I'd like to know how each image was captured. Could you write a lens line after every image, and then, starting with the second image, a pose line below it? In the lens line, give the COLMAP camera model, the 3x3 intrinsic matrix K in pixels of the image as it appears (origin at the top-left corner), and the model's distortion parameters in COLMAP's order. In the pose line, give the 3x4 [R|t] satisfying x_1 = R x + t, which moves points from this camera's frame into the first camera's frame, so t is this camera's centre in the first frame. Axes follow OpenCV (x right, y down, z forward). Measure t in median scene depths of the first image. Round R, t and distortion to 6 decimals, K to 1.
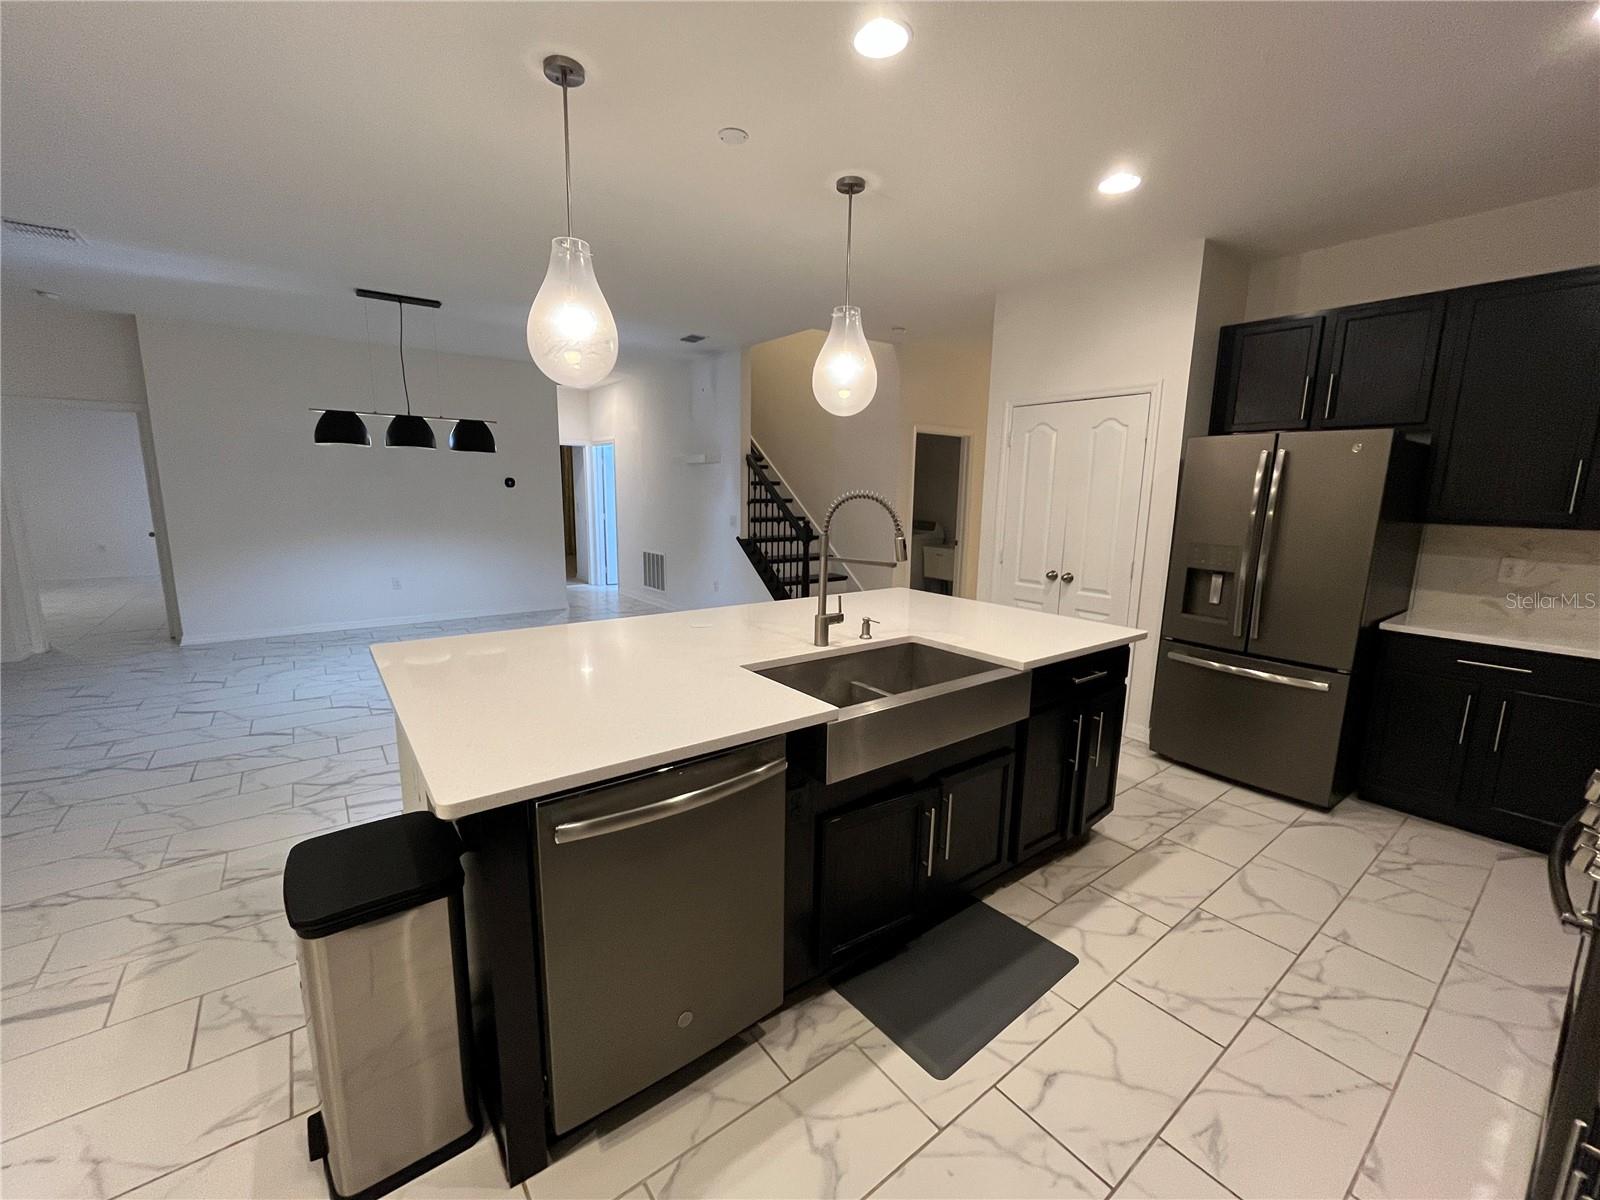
lens RADIAL K [[648.2, 0, 801.4], [0, 648.2, 600.8], [0, 0, 1]] dist [-0.003292, -0.000897]
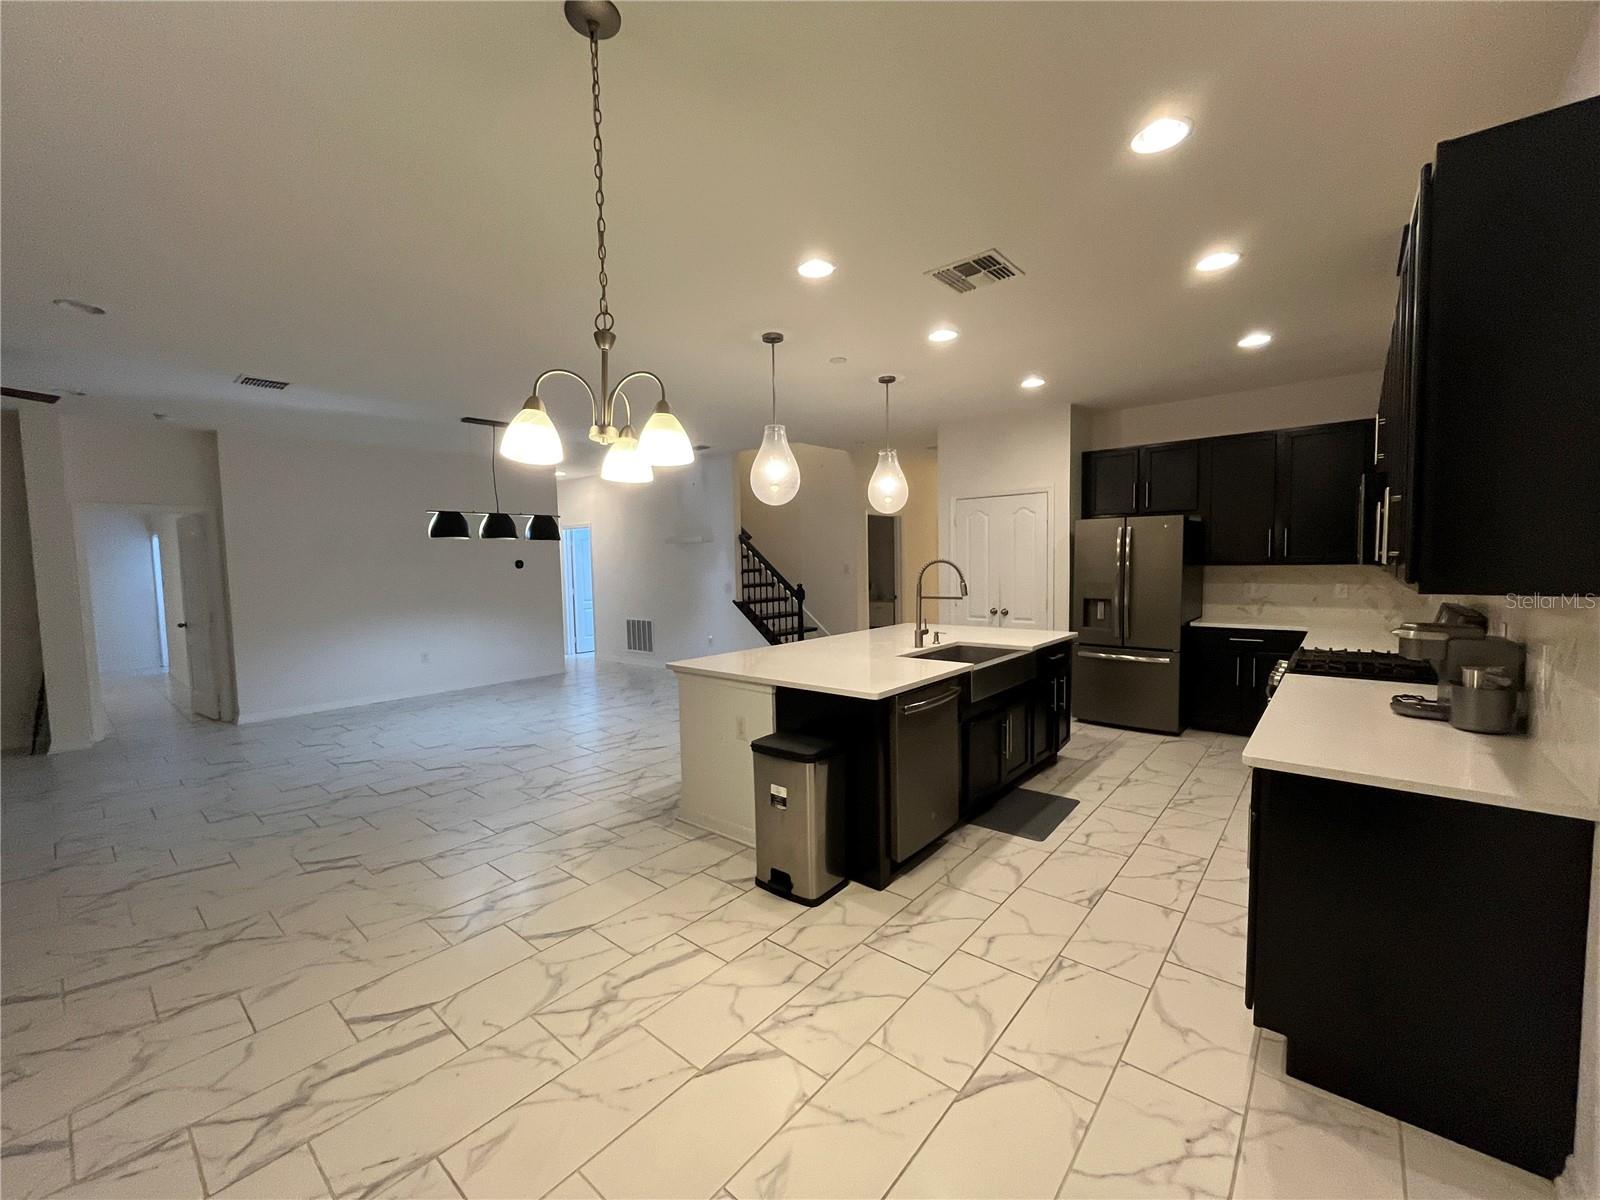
lens RADIAL K [[648.2, 0, 800.5], [0, 648.2, 600.3], [0, 0, 1]] dist [-0.003292, -0.000897]
pose [[0.977030, -0.049920, 0.207173, -0.444583], [0.071829, 0.992431, -0.099609, 0.065746], [-0.200632, 0.112202, 0.973220, -0.449421]]
